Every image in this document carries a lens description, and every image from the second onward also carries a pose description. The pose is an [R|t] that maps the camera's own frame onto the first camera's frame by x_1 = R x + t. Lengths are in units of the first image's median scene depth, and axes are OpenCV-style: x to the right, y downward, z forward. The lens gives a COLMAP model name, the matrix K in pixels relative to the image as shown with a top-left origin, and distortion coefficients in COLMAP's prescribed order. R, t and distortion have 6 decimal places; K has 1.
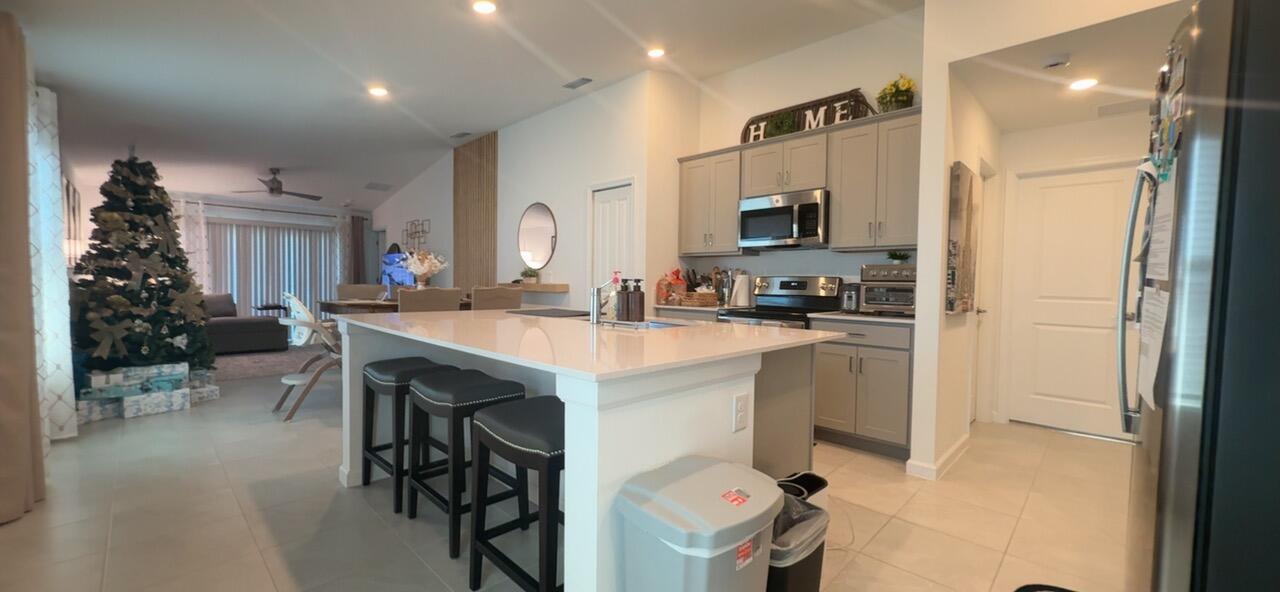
lens RADIAL K [[484.9, 0, 641.7], [0, 484.9, 297.7], [0, 0, 1]] dist [-0.002192, 0.000285]
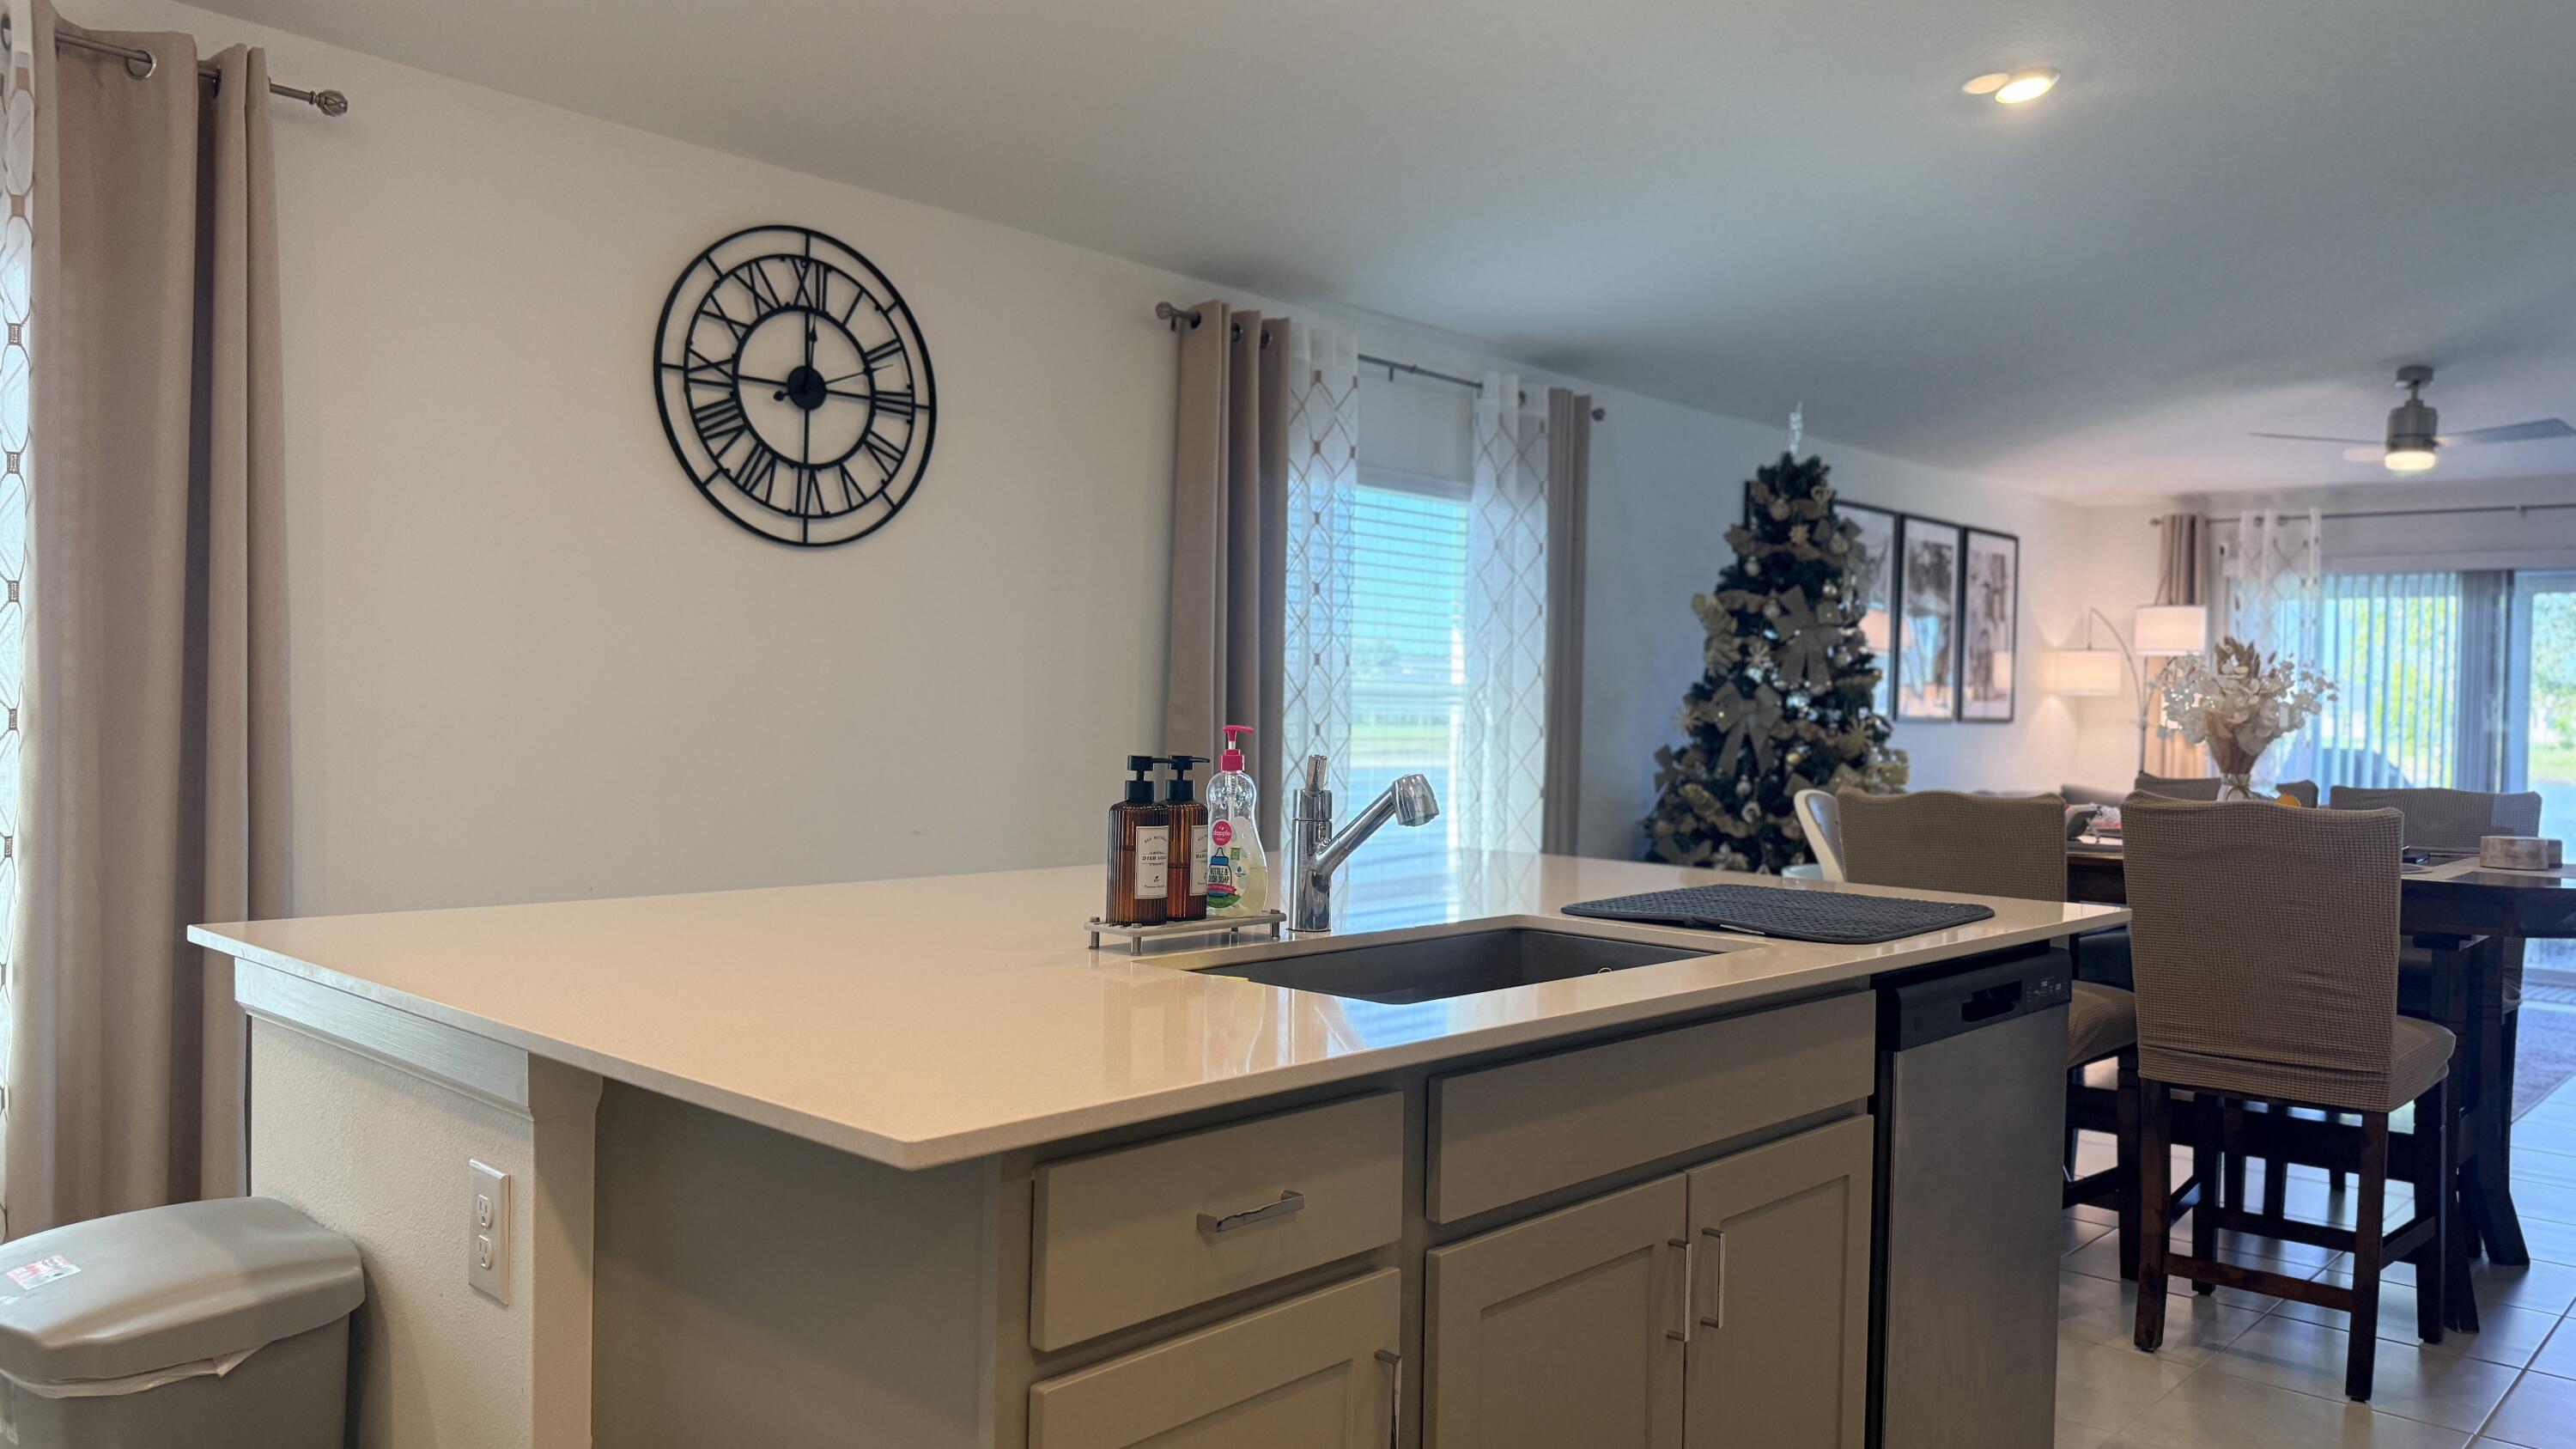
lens RADIAL K [[1795.2, 0, 1280.3], [0, 1795.2, 740.4], [0, 0, 1]] dist [0.090586, -0.126661]
pose [[0.017674, 0.004496, -0.999834, 0.510517], [-0.054391, 0.998513, 0.003529, -0.029381], [0.998363, 0.054320, 0.017892, 0.578361]]
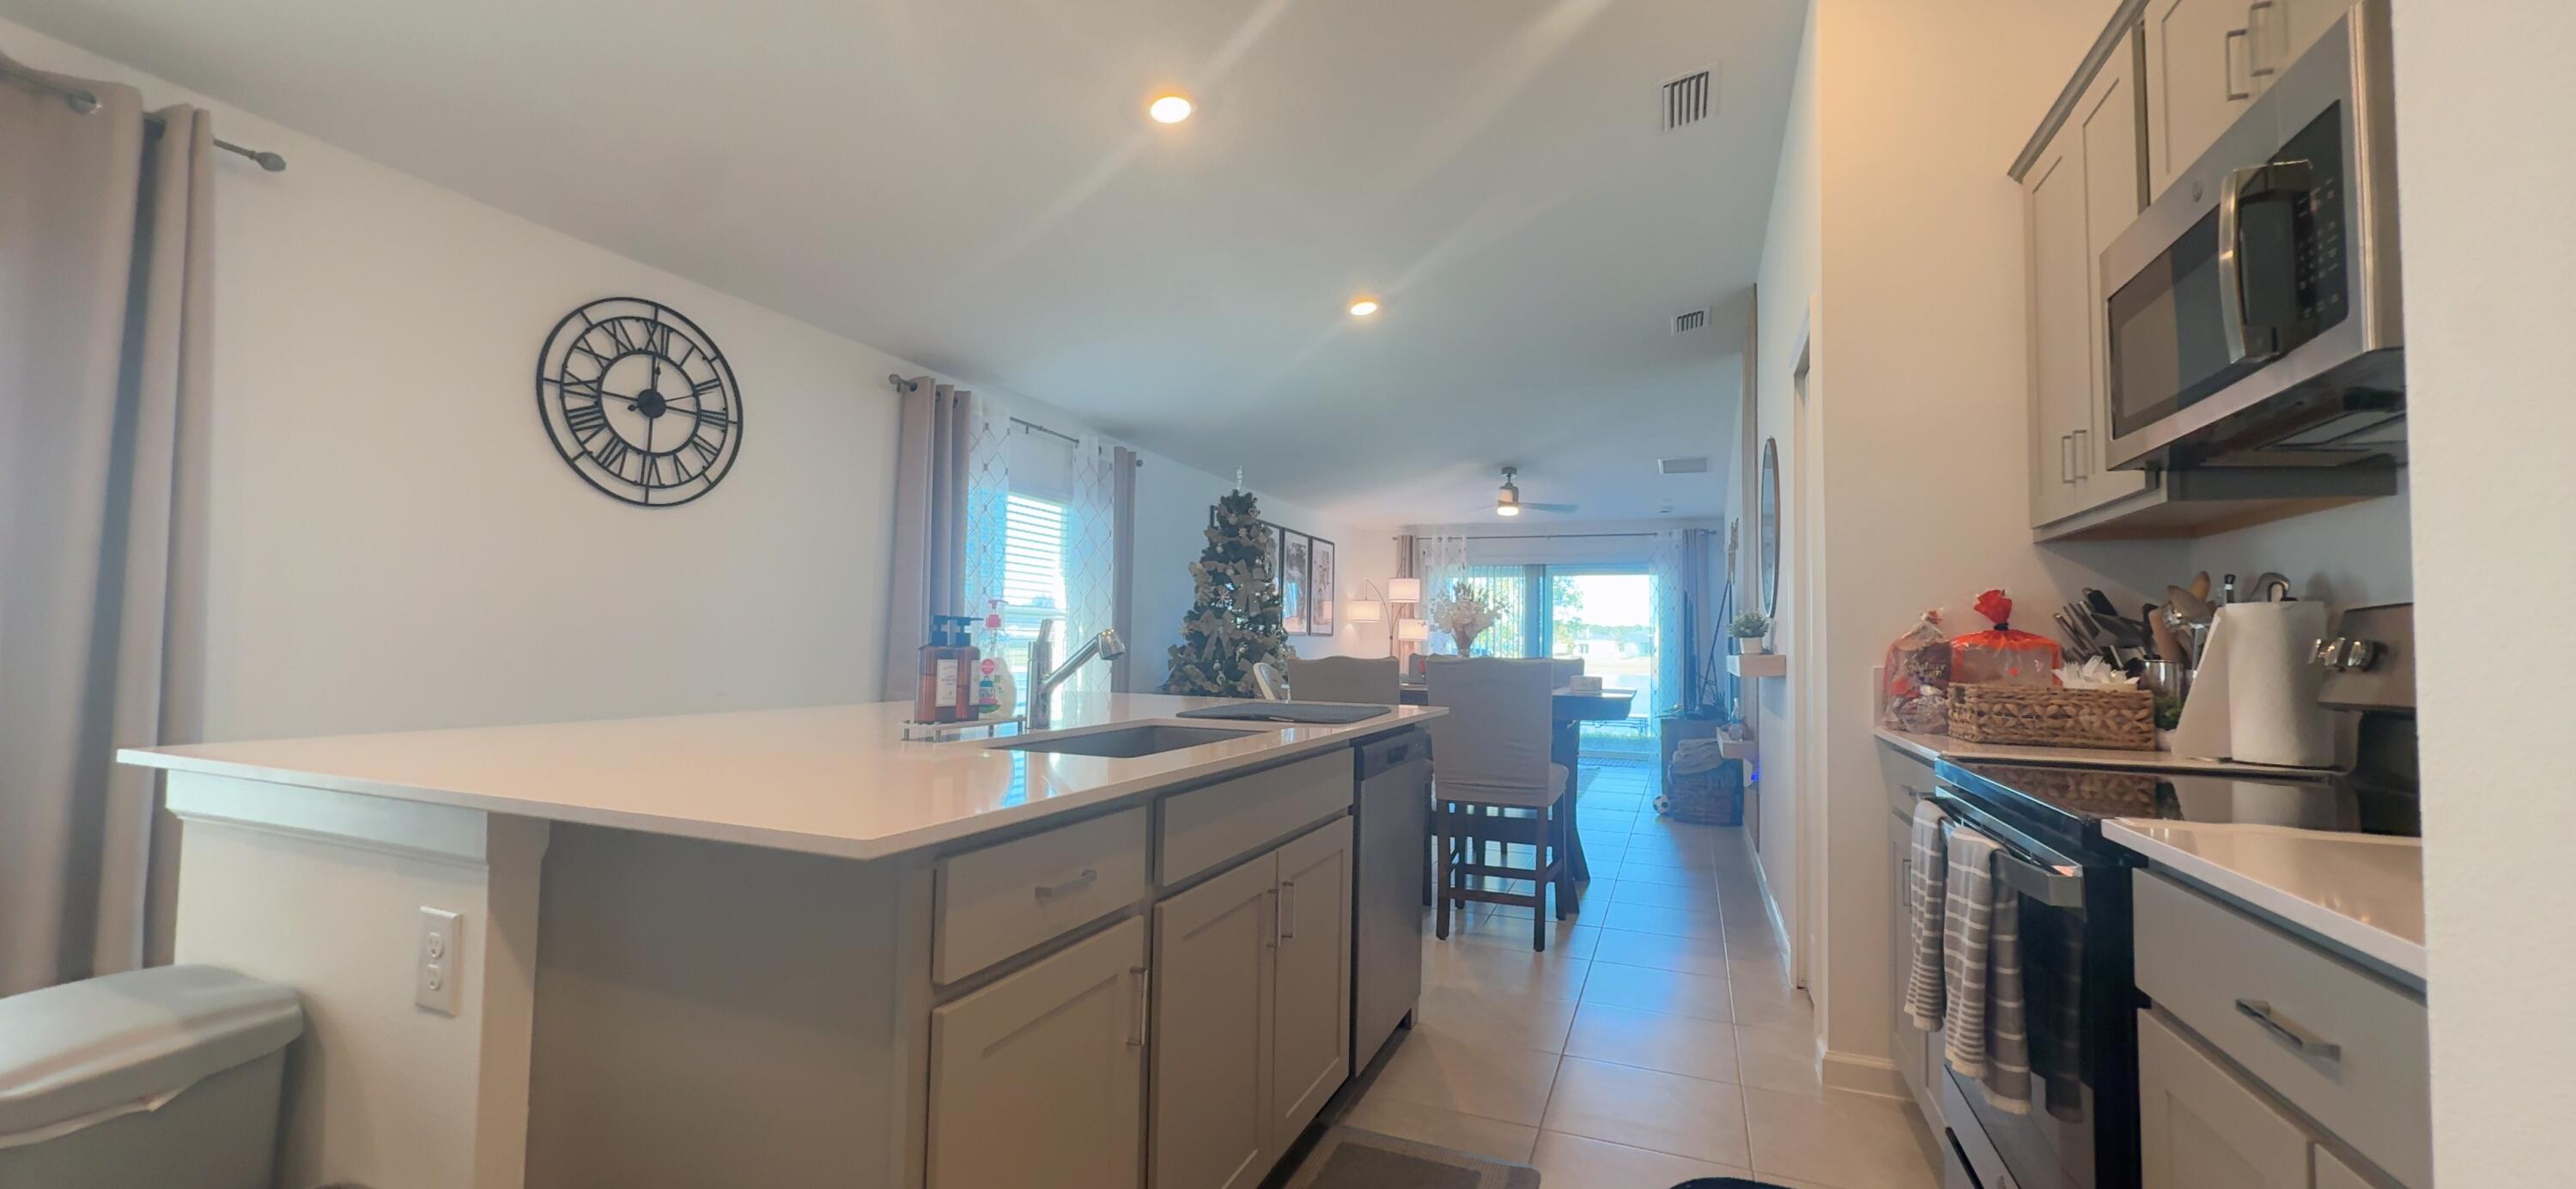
lens RADIAL K [[975.7, 0, 1290.9], [0, 975.7, 592.1], [0, 0, 1]] dist [-0.002192, 0.000285]
pose [[0.372710, -0.058119, -0.926126, 0.463235], [-0.042756, 0.995901, -0.079705, -0.003377], [0.926962, 0.069305, 0.368697, 0.532323]]
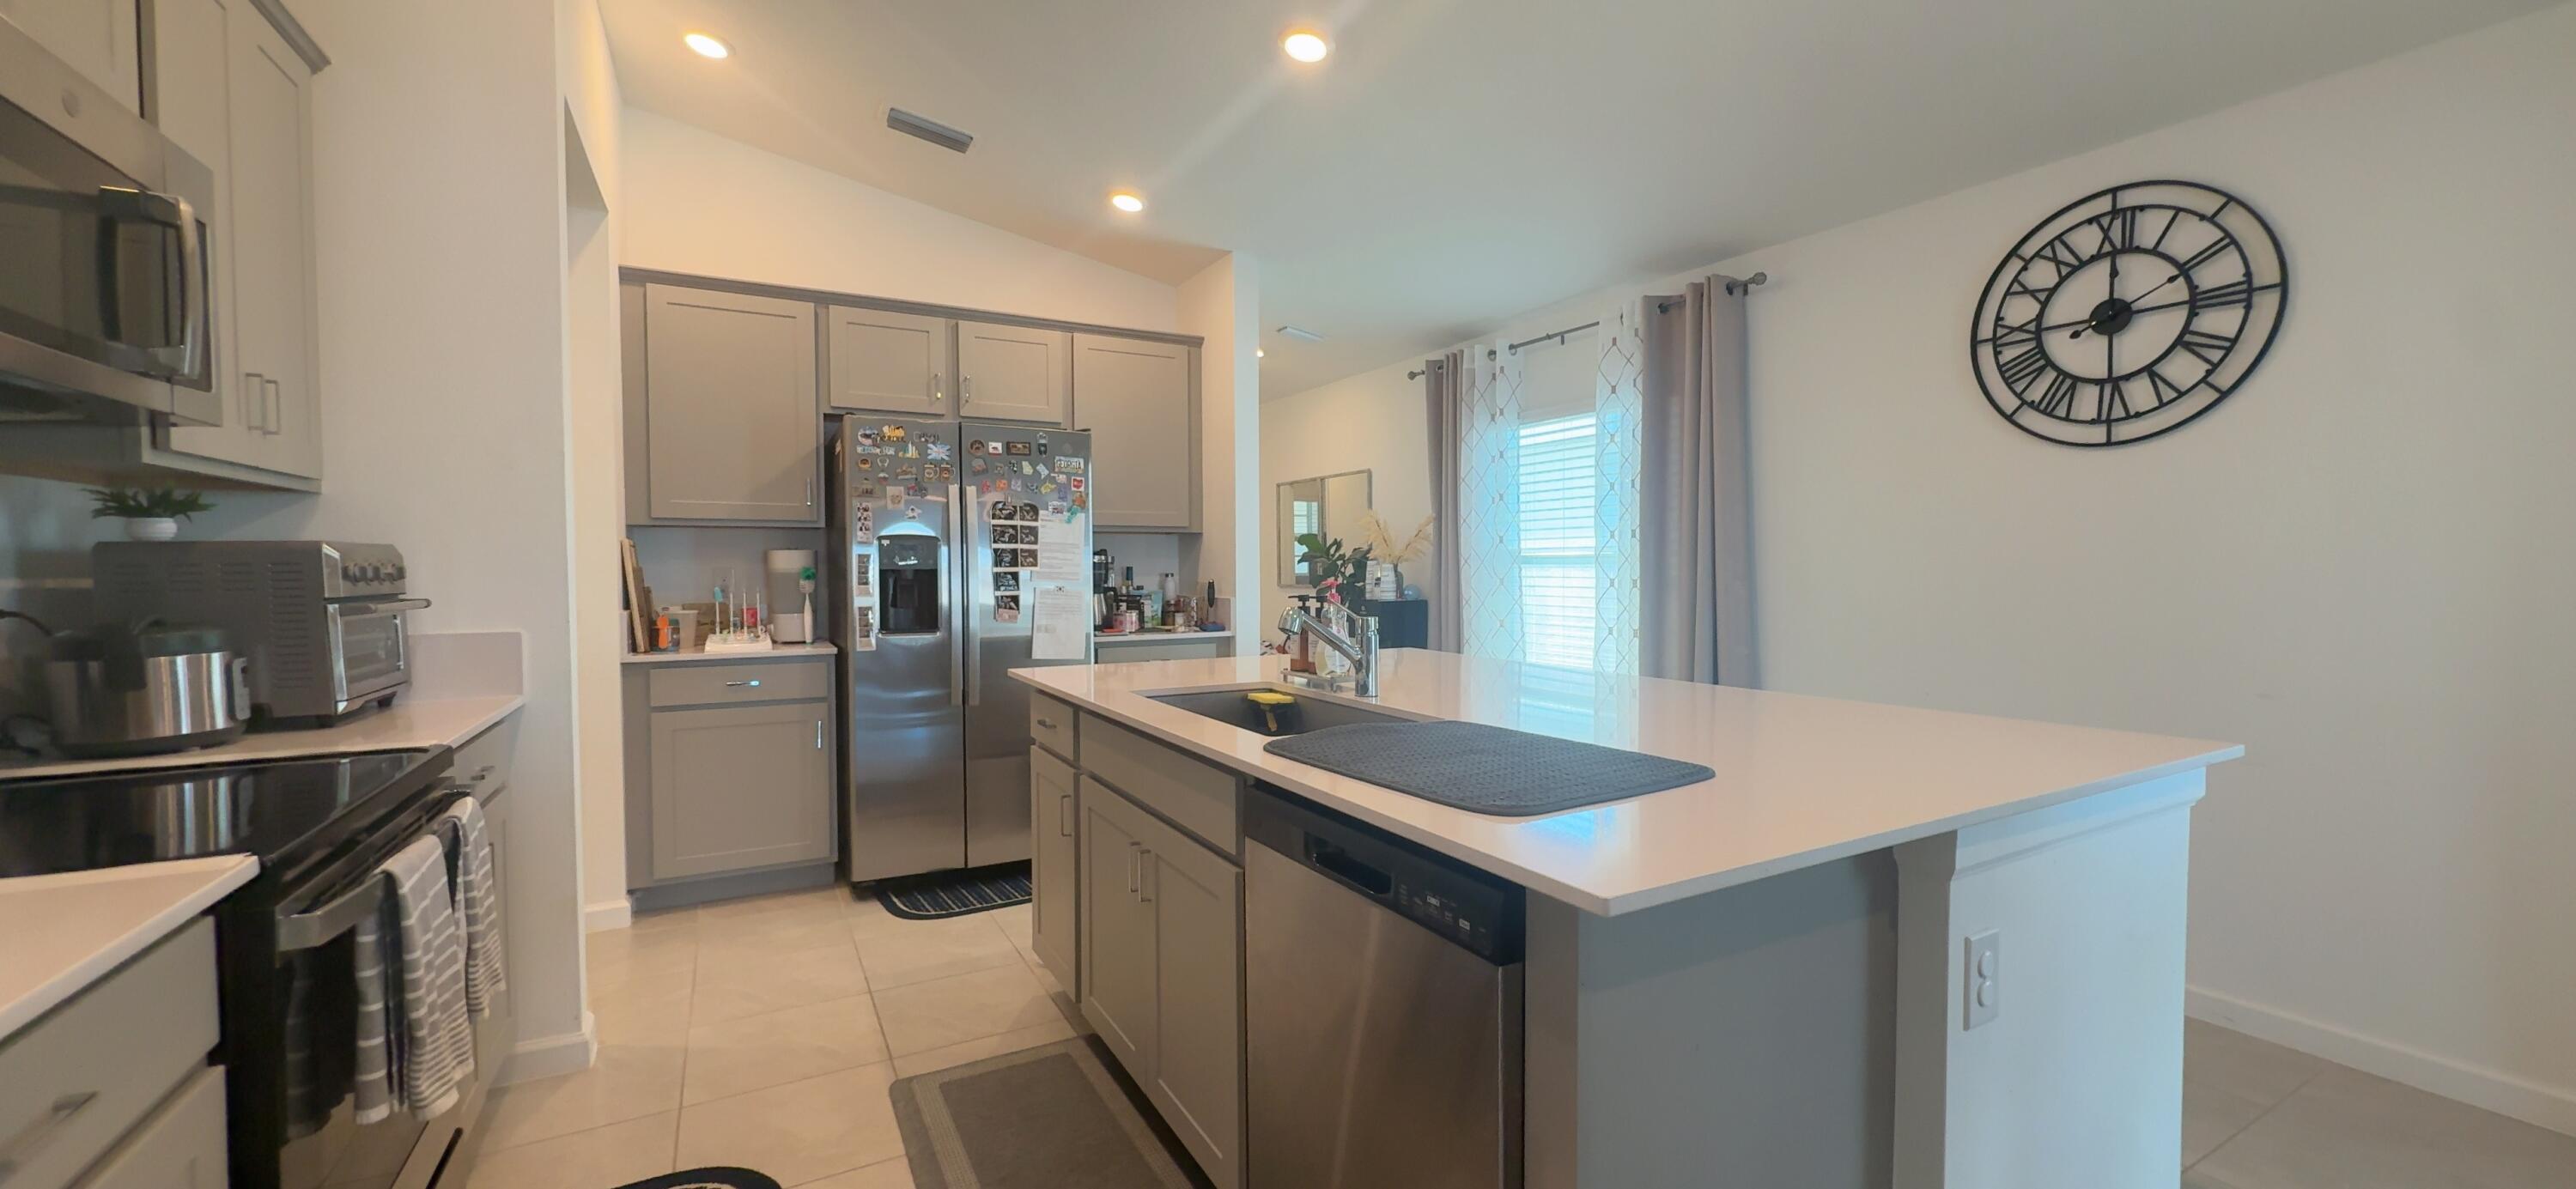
lens RADIAL K [[975.7, 0, 1287.8], [0, 975.7, 591.0], [0, 0, 1]] dist [-0.002192, 0.000285]
pose [[-0.957649, -0.017287, 0.287420, -0.168343], [0.000759, 0.998041, 0.062555, -0.062801], [-0.287939, 0.060124, -0.955760, 1.139769]]
